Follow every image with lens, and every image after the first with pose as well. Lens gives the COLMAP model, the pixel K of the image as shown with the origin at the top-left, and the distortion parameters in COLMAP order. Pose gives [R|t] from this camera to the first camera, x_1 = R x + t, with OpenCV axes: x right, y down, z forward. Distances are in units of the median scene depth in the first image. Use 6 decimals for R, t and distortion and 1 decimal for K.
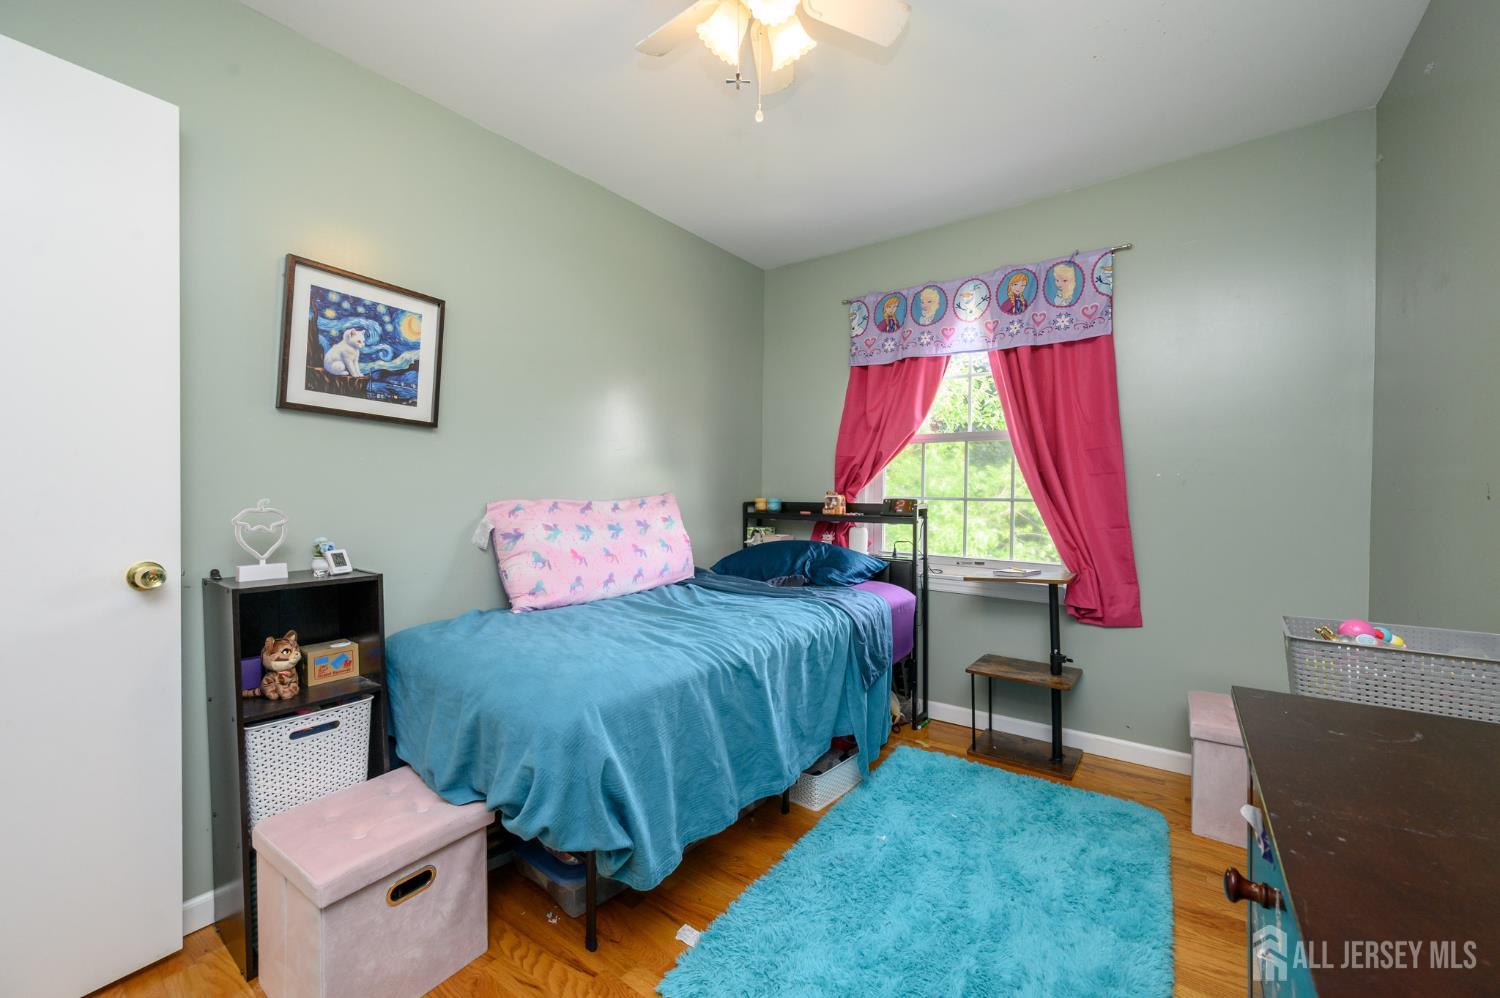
lens RADIAL K [[589.3, 0, 750.3], [0, 589.3, 505.9], [0, 0, 1]] dist [0.001979, -0.000361]
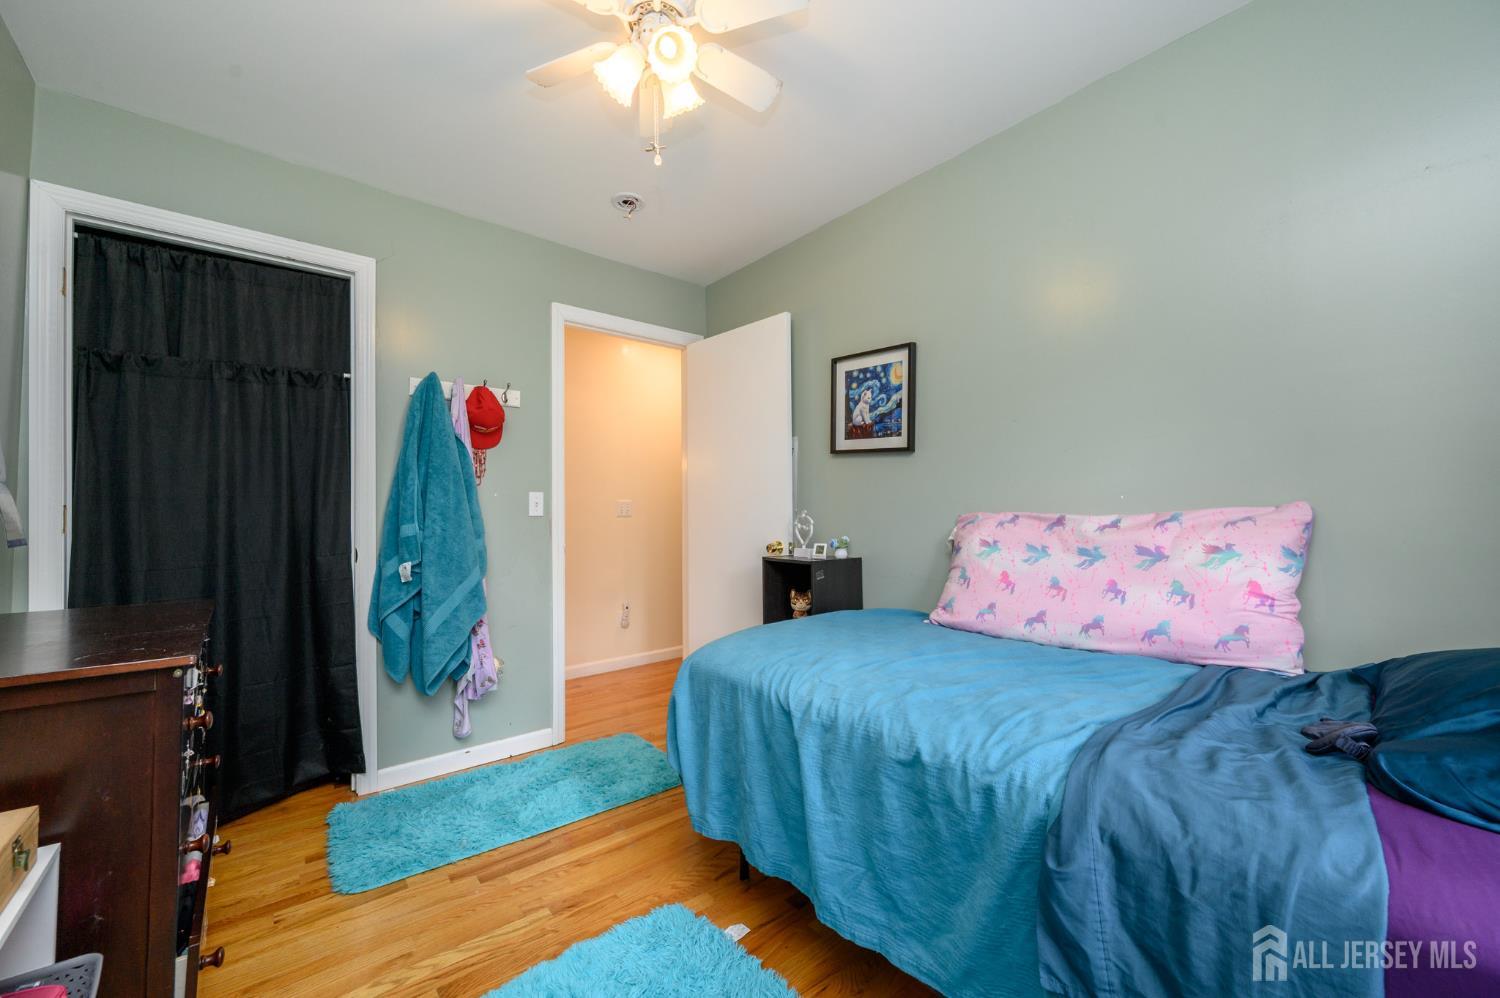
lens RADIAL K [[589.3, 0, 748.2], [0, 589.3, 499.5], [0, 0, 1]] dist [0.001979, -0.000361]
pose [[-0.227469, -0.011101, -0.973722, 0.761279], [-0.012388, 0.999887, -0.008506, -0.022494], [0.973707, 0.010128, -0.227581, 1.042405]]
